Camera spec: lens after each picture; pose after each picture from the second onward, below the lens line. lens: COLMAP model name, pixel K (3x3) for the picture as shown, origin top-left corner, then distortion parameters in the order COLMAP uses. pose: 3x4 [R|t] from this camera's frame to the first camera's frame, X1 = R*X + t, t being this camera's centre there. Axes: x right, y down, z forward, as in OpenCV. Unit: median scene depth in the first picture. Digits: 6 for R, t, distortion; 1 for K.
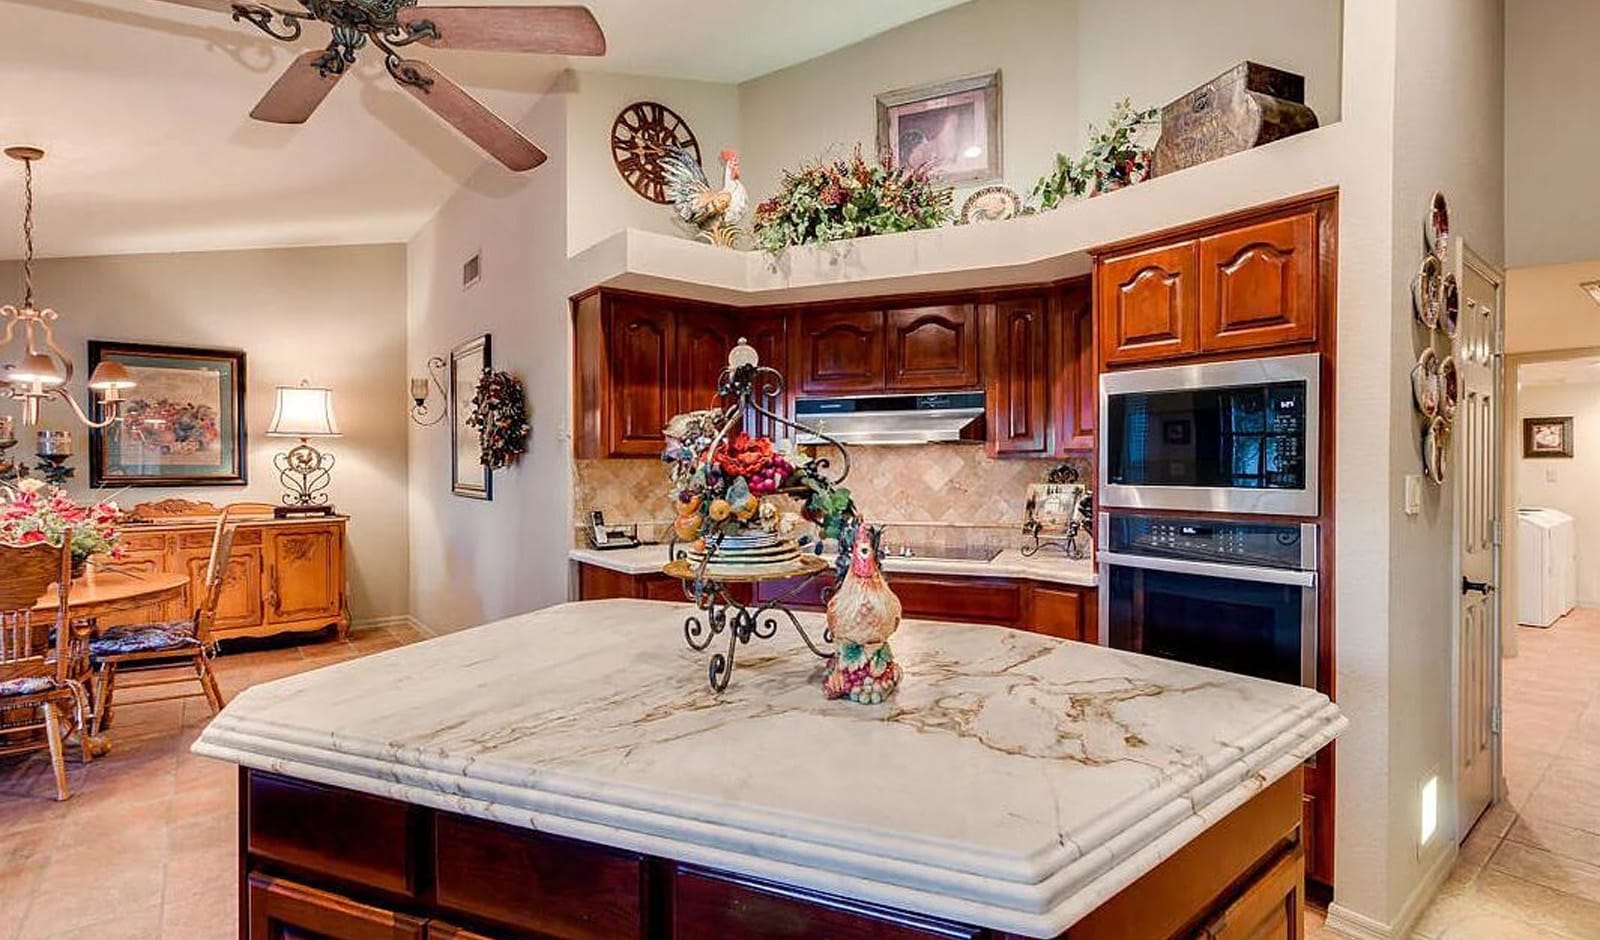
lens RADIAL K [[748.0, 0, 800.0], [0, 748.0, 470.0], [0, 0, 1]] dist [0.003606, 0.000013]
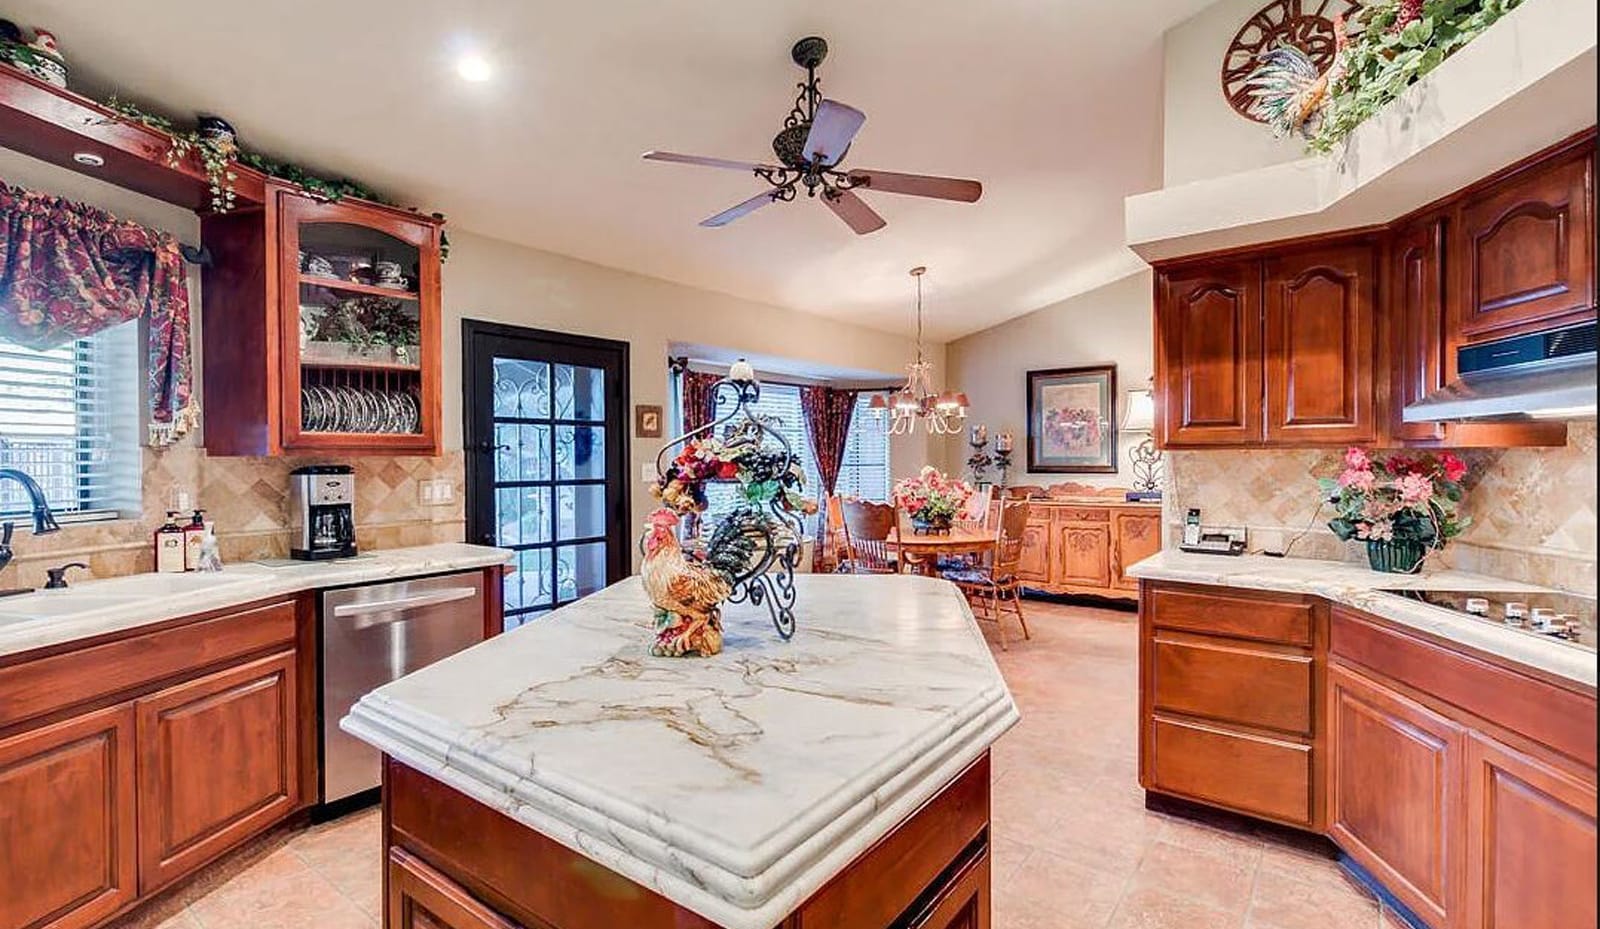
lens RADIAL K [[734.4, 0, 797.6], [0, 734.4, 467.4], [0, 0, 1]] dist [-0.000206, 0.000001]
pose [[0.230654, 0.011651, -0.972966, 0.455653], [-0.002003, 0.999932, 0.011499, -0.002870], [0.973034, -0.000704, 0.230661, 0.330836]]
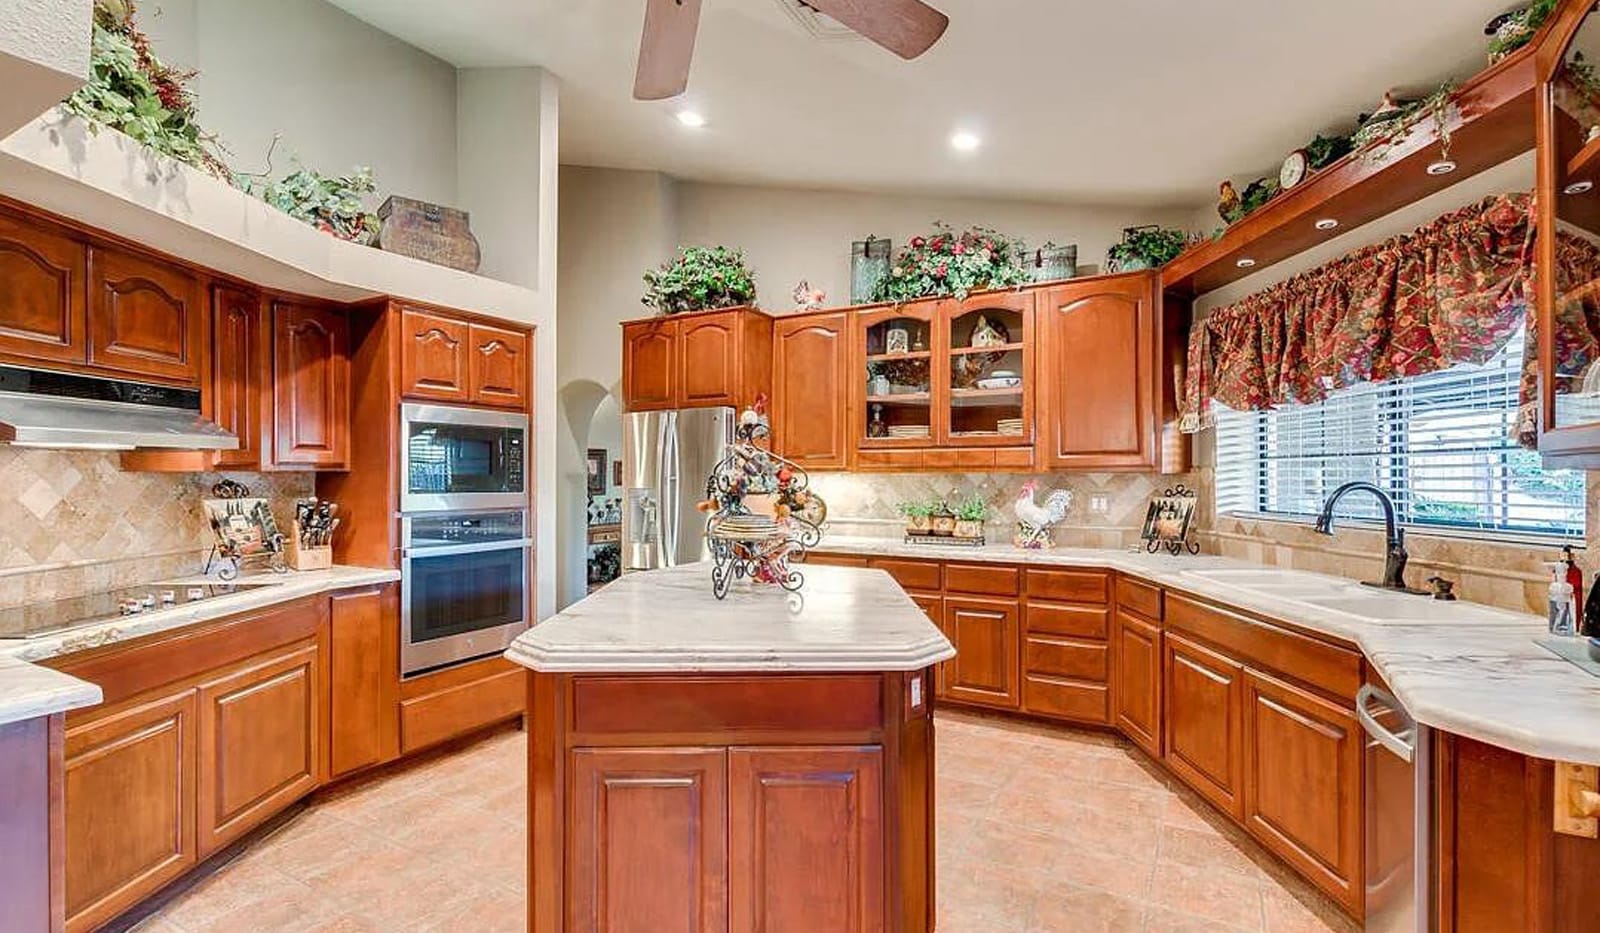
lens RADIAL K [[734.4, 0, 797.6], [0, 734.4, 469.4], [0, 0, 1]] dist [-0.000206, 0.000001]
pose [[-0.365653, 0.009834, 0.930699, -0.686041], [0.009673, 0.999930, -0.006766, -0.004981], [-0.930701, 0.006528, -0.365723, 0.616939]]
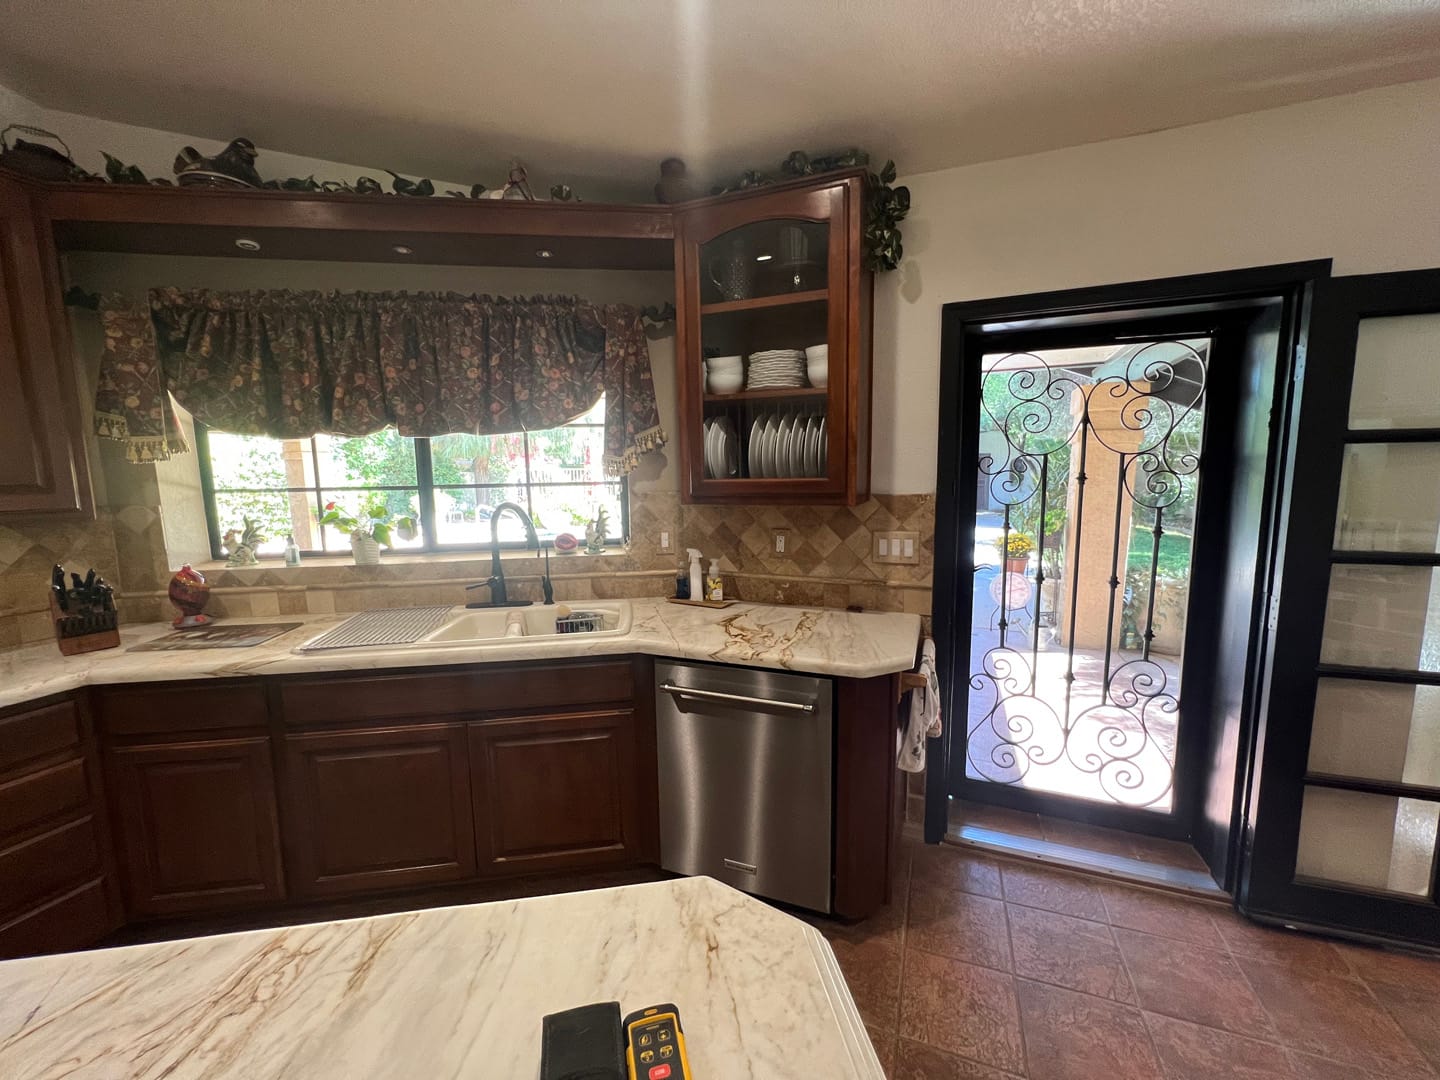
lens RADIAL K [[560.8, 0, 720.0], [0, 560.8, 540.0], [0, 0, 1]] dist [-0.000469, -0.000041]
pose [[-0.864879, 0.071288, -0.496892, -0.150808], [0.011696, 0.992458, 0.122027, -0.037622], [0.501844, 0.099727, -0.859190, 0.492594]]
